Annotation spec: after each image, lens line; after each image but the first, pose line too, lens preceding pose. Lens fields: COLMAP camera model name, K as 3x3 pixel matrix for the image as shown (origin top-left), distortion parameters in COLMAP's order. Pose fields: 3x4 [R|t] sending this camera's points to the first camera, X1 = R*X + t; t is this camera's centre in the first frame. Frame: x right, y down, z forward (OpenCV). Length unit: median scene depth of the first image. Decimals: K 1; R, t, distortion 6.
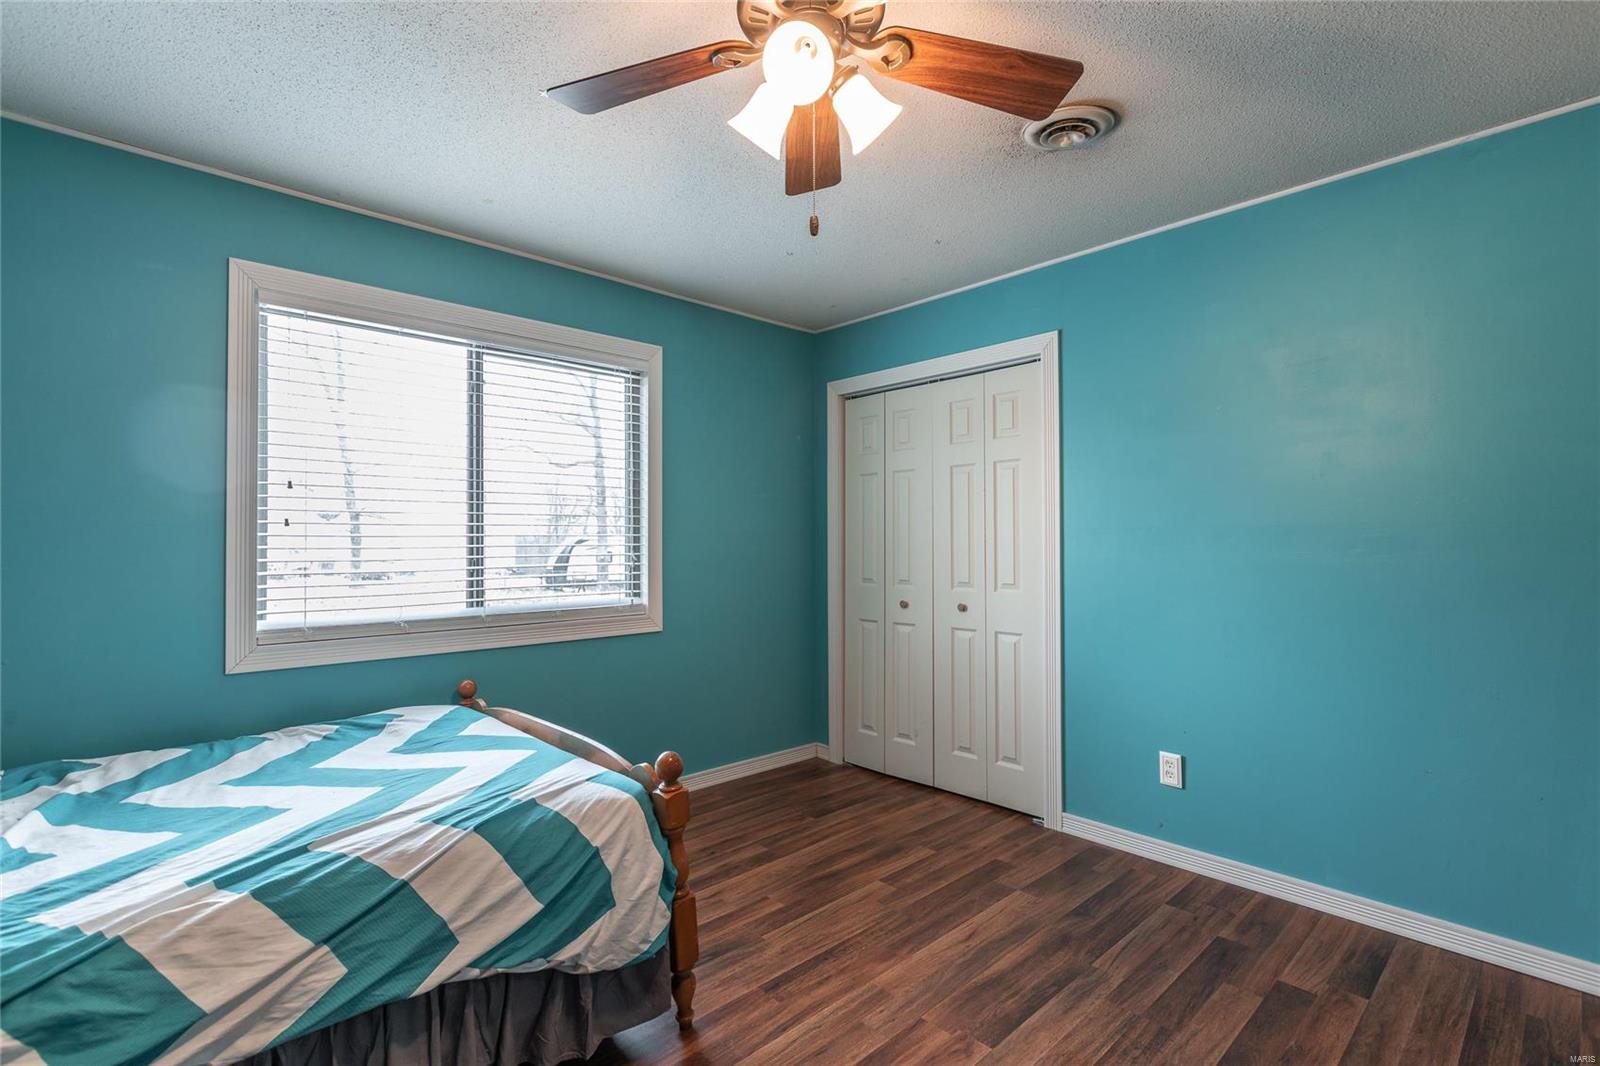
lens RADIAL K [[729.9, 0, 803.6], [0, 729.9, 538.9], [0, 0, 1]] dist [0.008491, 0.000552]
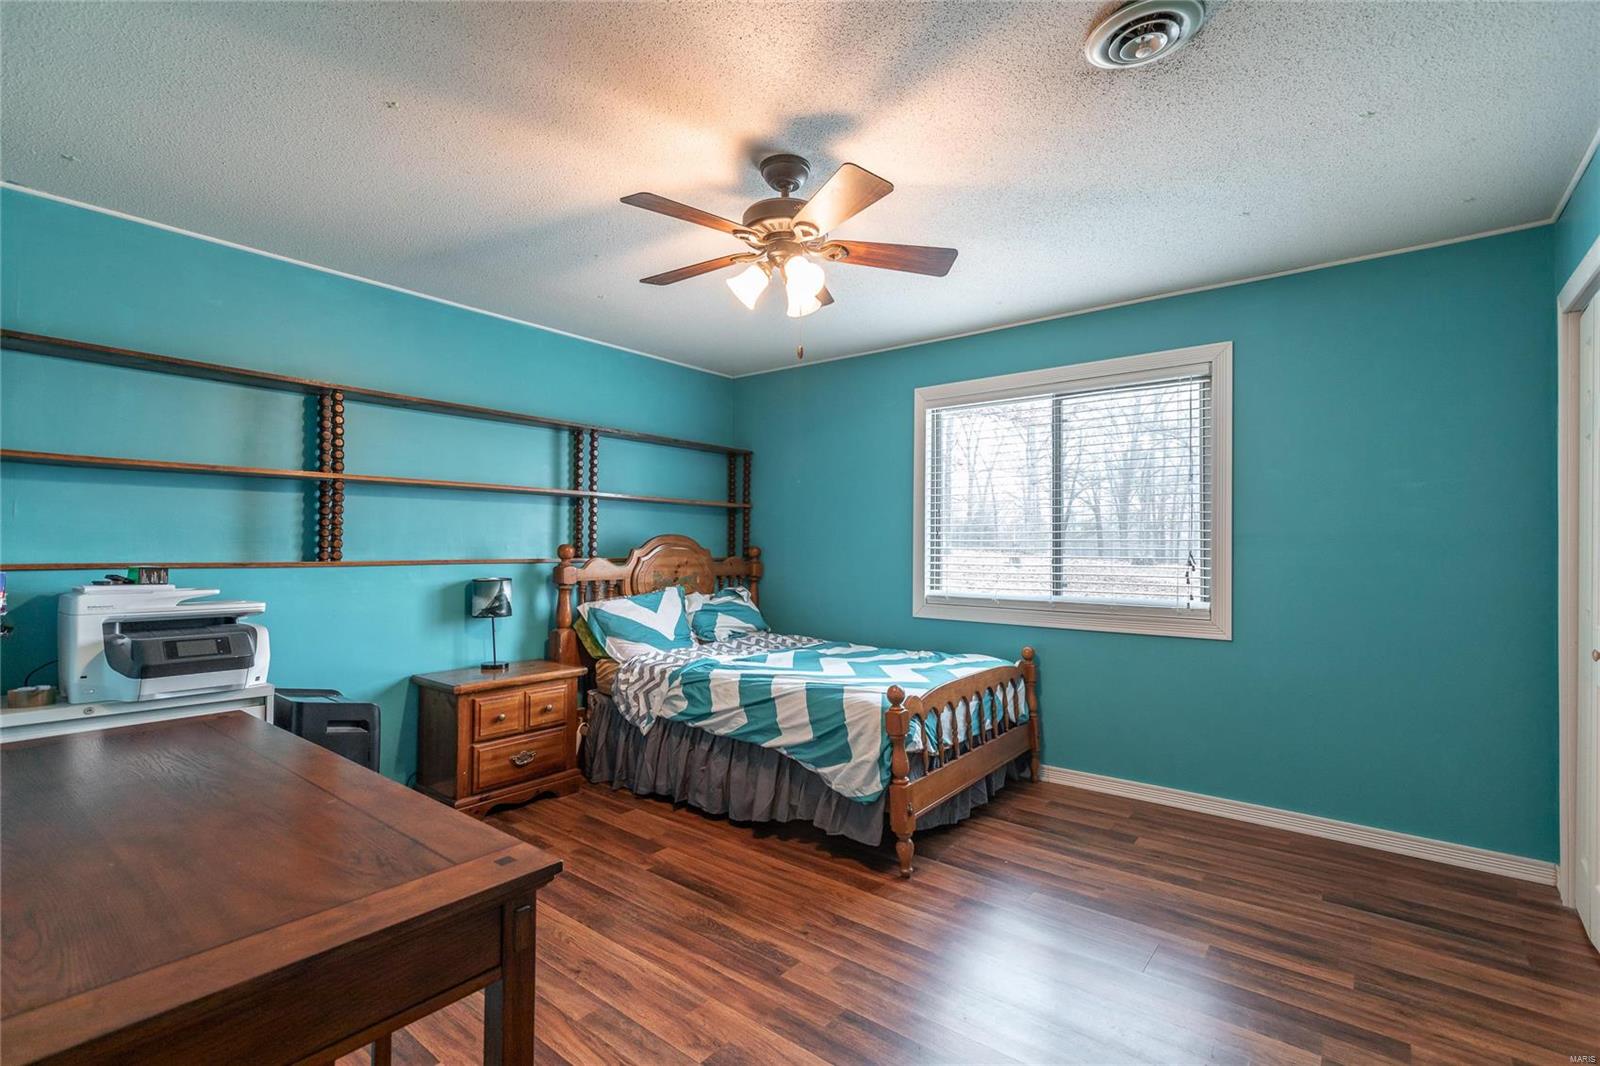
lens RADIAL K [[729.9, 0, 803.7], [0, 729.9, 536.4], [0, 0, 1]] dist [0.008491, 0.000552]
pose [[0.155902, -0.009628, -0.987726, 0.960086], [-0.003247, 0.999942, -0.010260, 0.004087], [0.987767, 0.004807, 0.155861, 0.440907]]
